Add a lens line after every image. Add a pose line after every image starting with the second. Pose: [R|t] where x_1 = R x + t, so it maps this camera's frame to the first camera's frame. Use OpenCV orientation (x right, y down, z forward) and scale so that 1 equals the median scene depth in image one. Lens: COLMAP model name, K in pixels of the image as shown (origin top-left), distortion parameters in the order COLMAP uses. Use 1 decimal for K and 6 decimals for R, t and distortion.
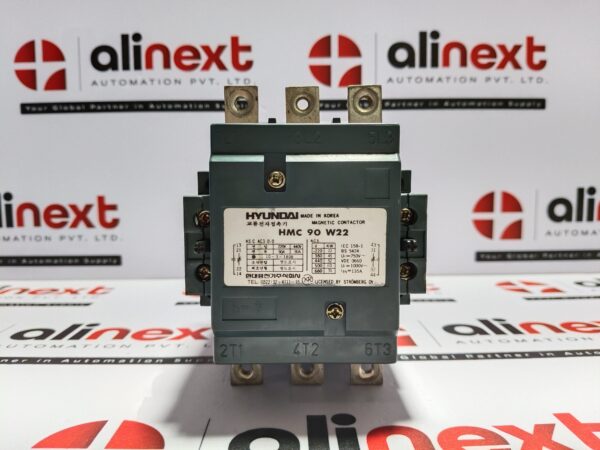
lens RADIAL K [[462.3, 0, 300.0], [0, 462.3, 225.0], [0, 0, 1]] dist [0.001609, -0.059661]
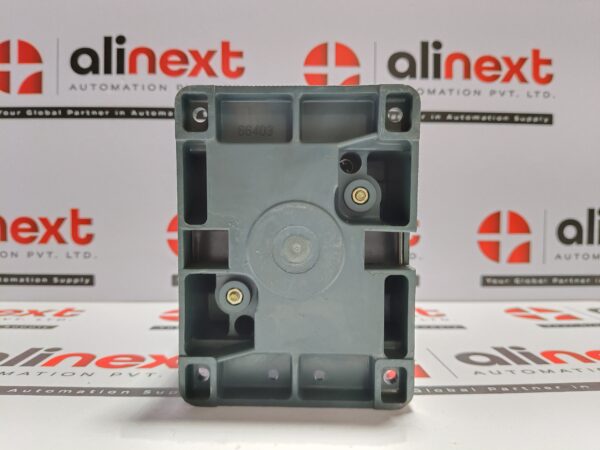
lens RADIAL K [[466.3, 0, 300.0], [0, 466.3, 225.0], [0, 0, 1]] dist [-0.005615, -0.055728]
pose [[0.999589, 0.015093, 0.024362, -0.013332], [-0.013443, 0.997694, -0.066522, 0.042937], [-0.025310, 0.066168, 0.997487, 0.132538]]
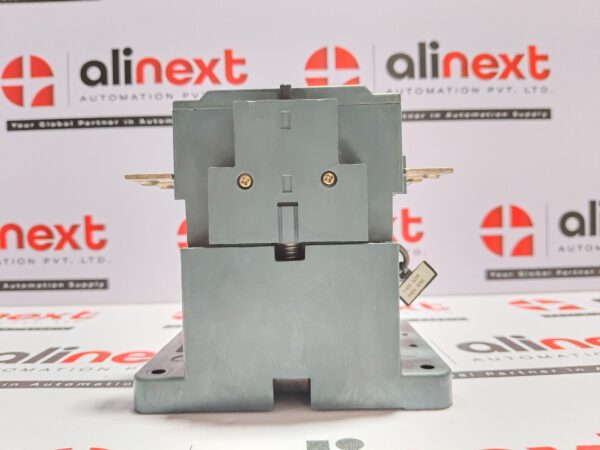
lens RADIAL K [[466.3, 0, 300.0], [0, 466.3, 225.0], [0, 0, 1]] dist [-0.005615, -0.055728]
pose [[0.999906, -0.013646, 0.000989, 0.005597], [0.013682, 0.997094, -0.074936, 0.060517], [0.000036, 0.074943, 0.997188, 0.087989]]
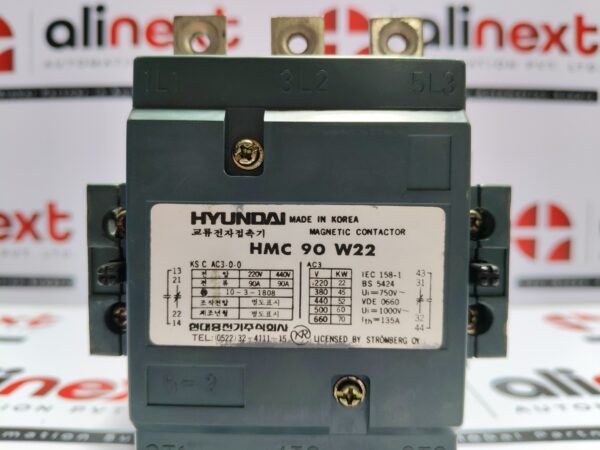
lens RADIAL K [[482.2, 0, 300.0], [0, 482.2, 225.0], [0, 0, 1]] dist [0.003475, -0.093947]
pose [[0.999930, 0.011685, -0.001780, 0.010260], [-0.011743, 0.999243, -0.037080, 0.005803], [0.001345, 0.037099, 0.999311, 0.288871]]
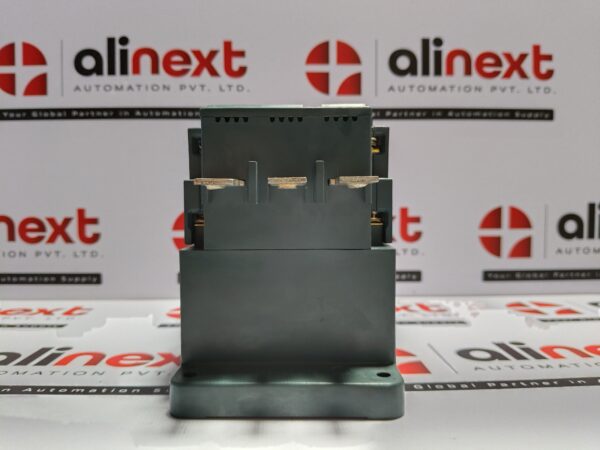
lens RADIAL K [[466.3, 0, 300.0], [0, 466.3, 225.0], [0, 0, 1]] dist [-0.005615, -0.055728]
pose [[0.999826, 0.005011, 0.017948, -0.014495], [-0.004109, 0.998744, -0.049940, 0.026003], [-0.018176, 0.049857, 0.998591, 0.109671]]
